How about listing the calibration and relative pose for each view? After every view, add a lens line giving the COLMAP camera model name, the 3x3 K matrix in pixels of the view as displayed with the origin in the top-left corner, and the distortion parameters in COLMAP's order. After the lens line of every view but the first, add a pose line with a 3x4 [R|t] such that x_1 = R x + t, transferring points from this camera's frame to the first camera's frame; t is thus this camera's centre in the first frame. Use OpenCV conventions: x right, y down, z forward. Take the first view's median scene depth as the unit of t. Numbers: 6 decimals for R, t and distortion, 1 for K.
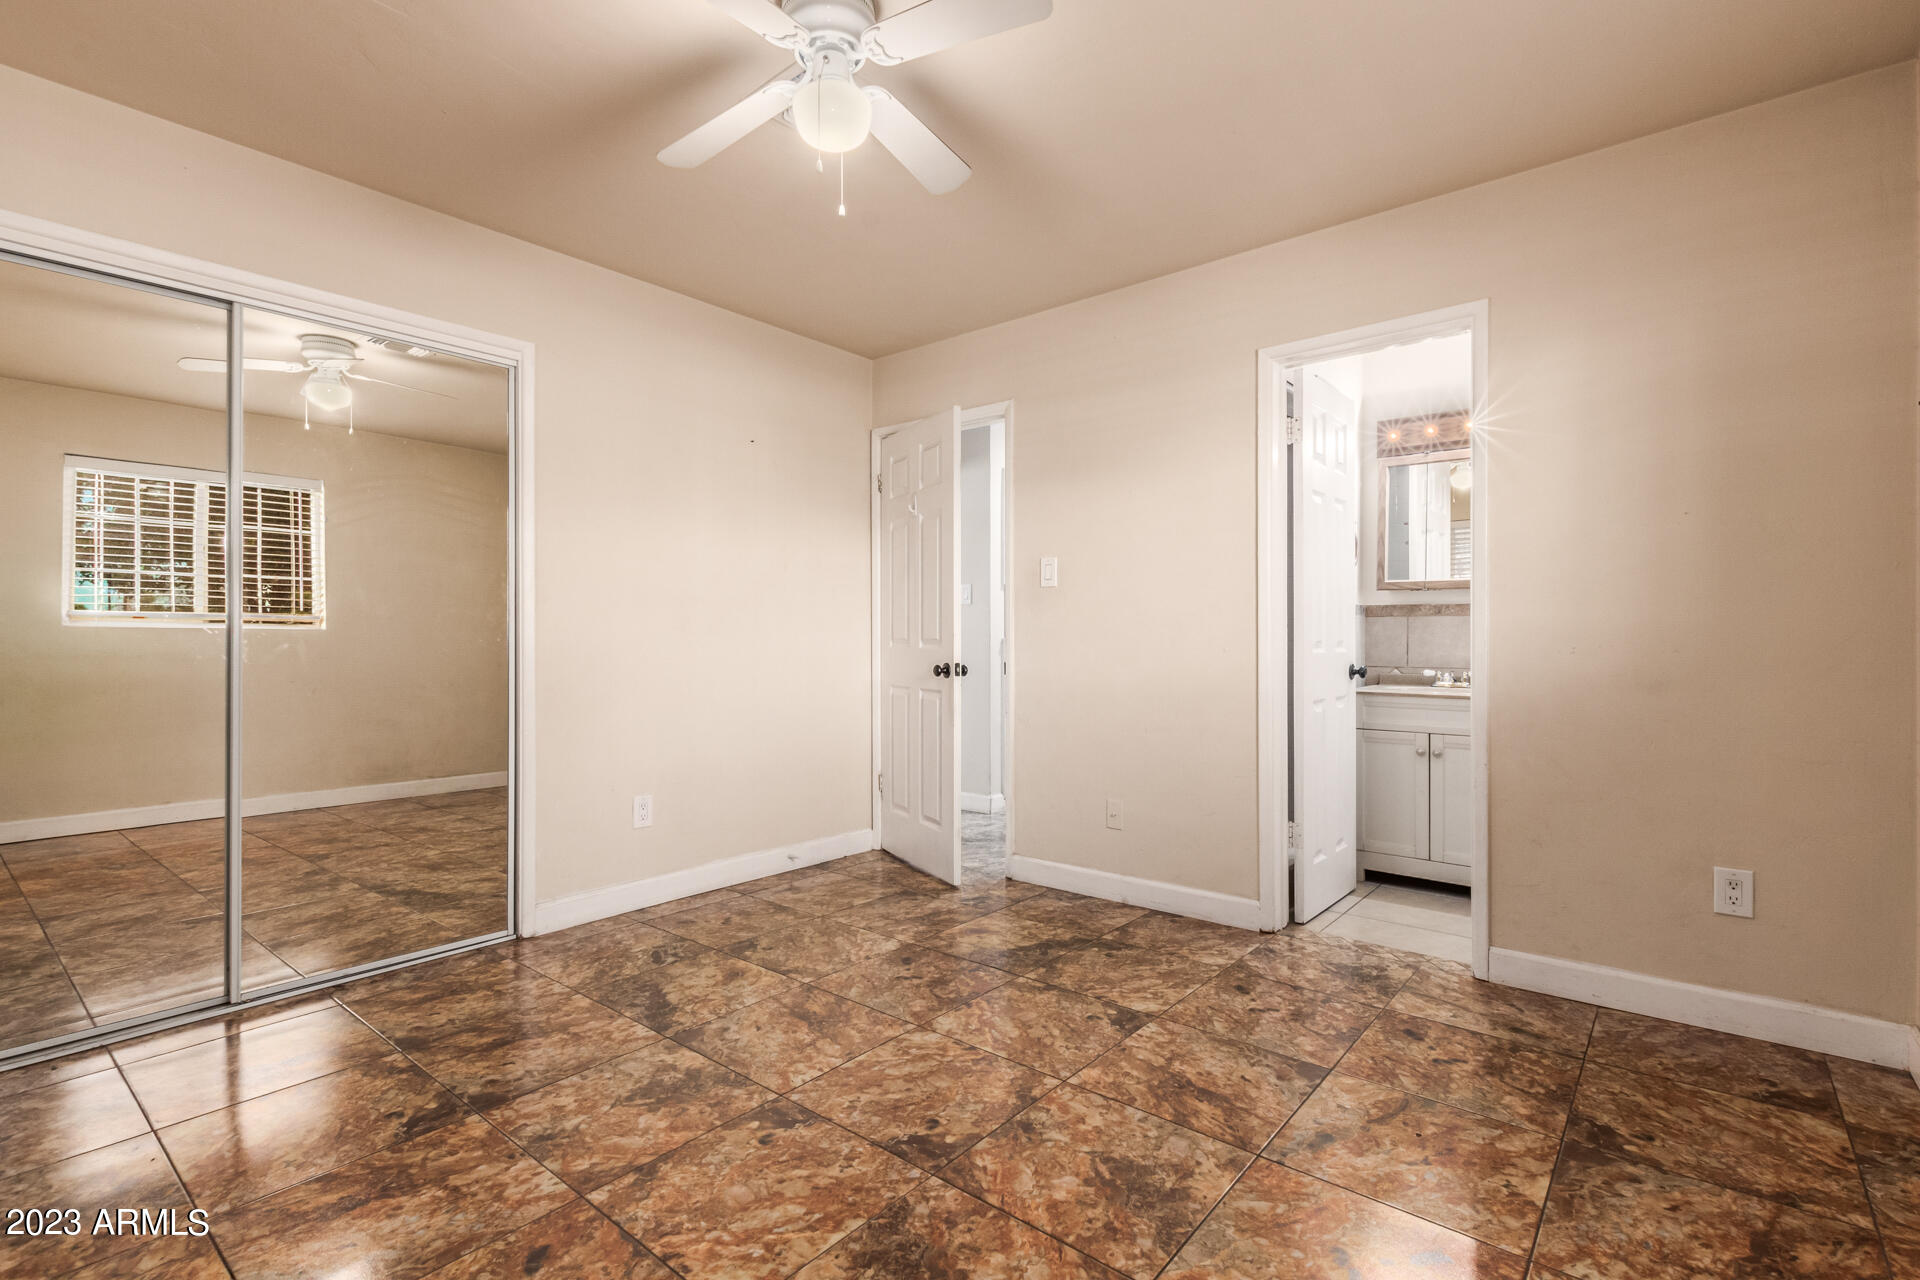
lens RADIAL K [[916.6, 0, 959.8], [0, 916.6, 639.2], [0, 0, 1]] dist [0.001562, -0.001732]
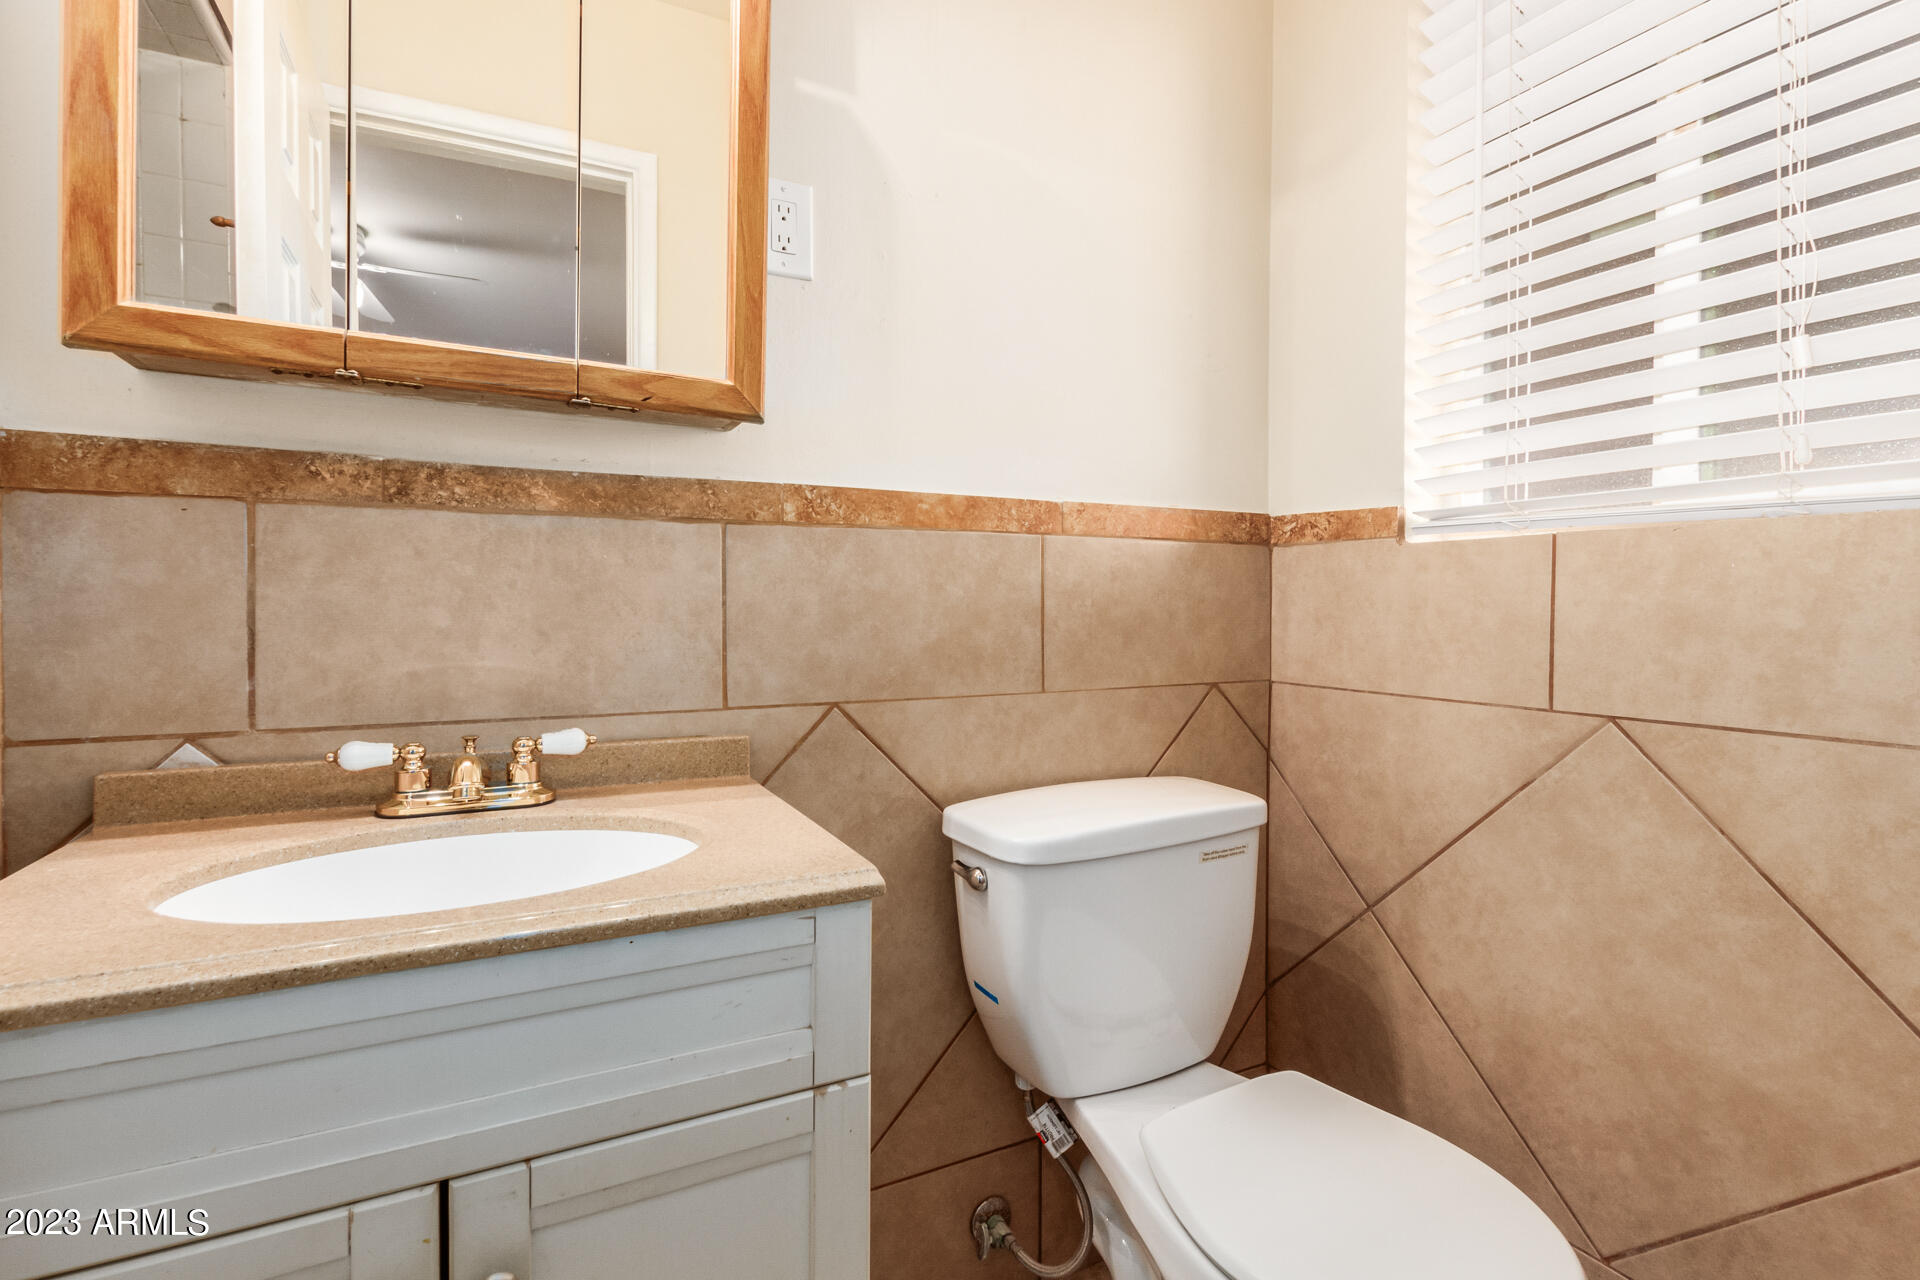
lens RADIAL K [[916.6, 0, 963.1], [0, 916.6, 629.7], [0, 0, 1]] dist [0.001562, -0.001732]
pose [[0.392420, -0.019304, 0.919583, 0.355071], [0.001069, 0.999789, 0.020532, 0.001333], [-0.919785, -0.007074, 0.392358, 0.761111]]
